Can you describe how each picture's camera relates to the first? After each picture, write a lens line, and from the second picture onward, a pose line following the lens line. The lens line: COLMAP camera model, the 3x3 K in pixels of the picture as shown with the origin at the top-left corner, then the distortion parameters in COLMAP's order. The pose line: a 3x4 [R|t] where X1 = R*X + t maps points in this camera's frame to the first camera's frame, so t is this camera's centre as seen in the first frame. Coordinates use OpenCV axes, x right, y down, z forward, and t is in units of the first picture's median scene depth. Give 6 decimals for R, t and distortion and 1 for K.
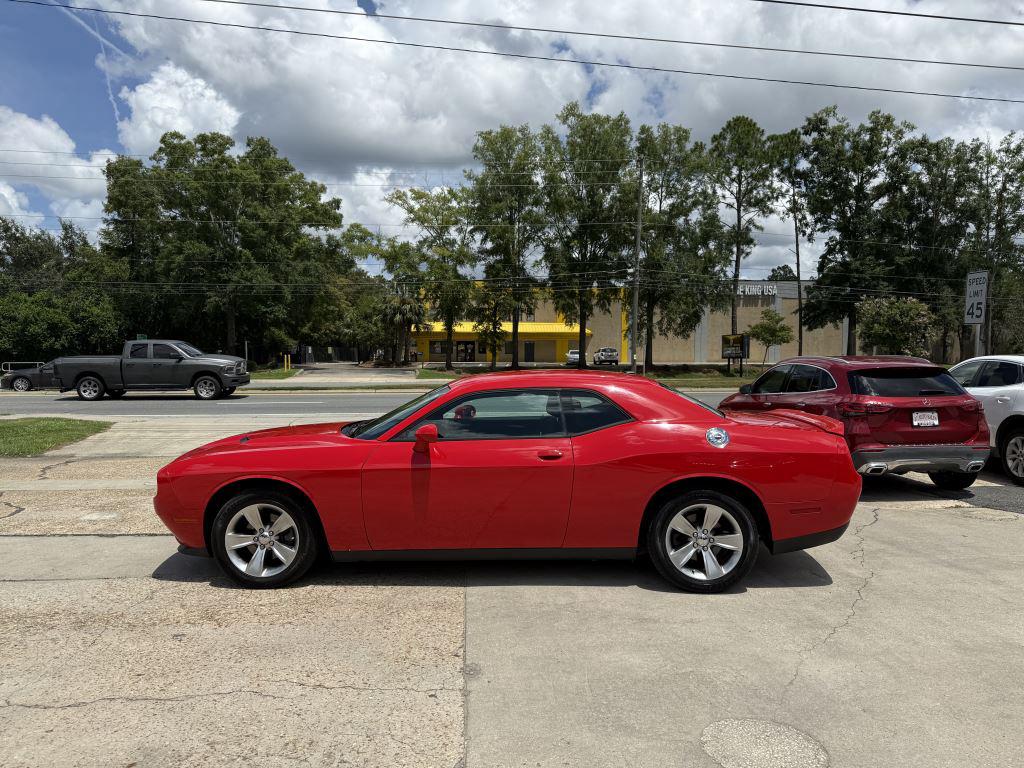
lens RADIAL K [[717.3, 0, 512.0], [0, 717.3, 384.9], [0, 0, 1]] dist [0.029633, -0.043139]
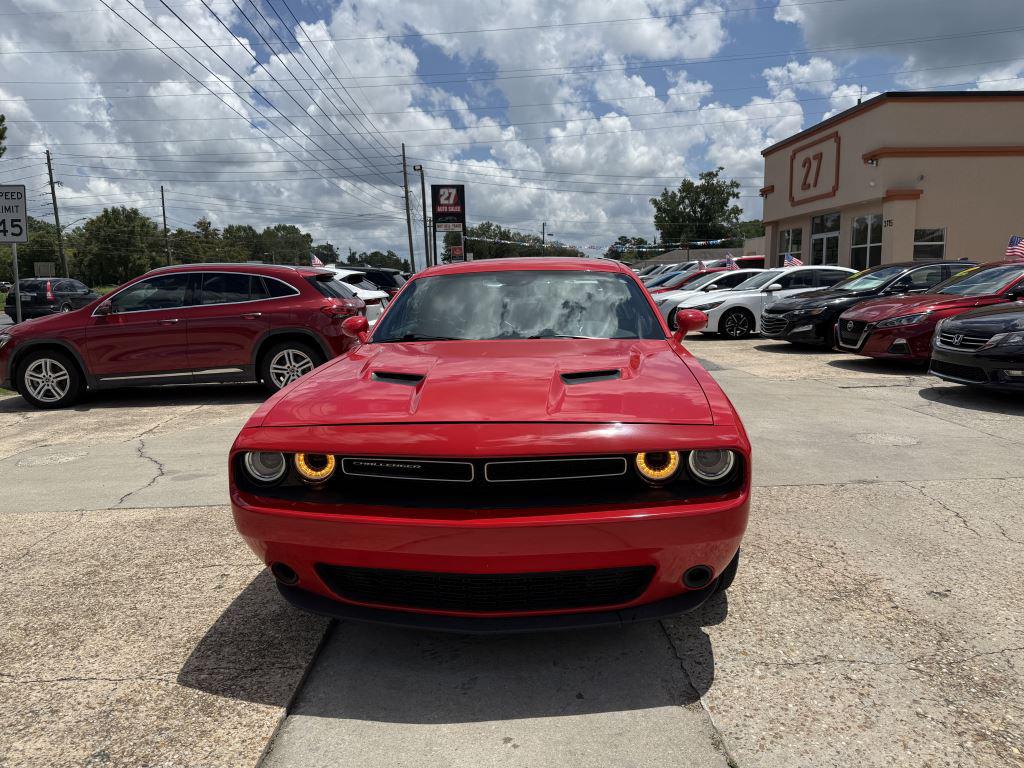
lens RADIAL K [[717.3, 0, 512.7], [0, 717.3, 394.3], [0, 0, 1]] dist [0.029633, -0.043139]
pose [[0.029606, -0.155094, 0.987456, -0.285859], [0.057919, 0.986495, 0.153207, 0.002912], [-0.997882, 0.052657, 0.038190, 0.341467]]
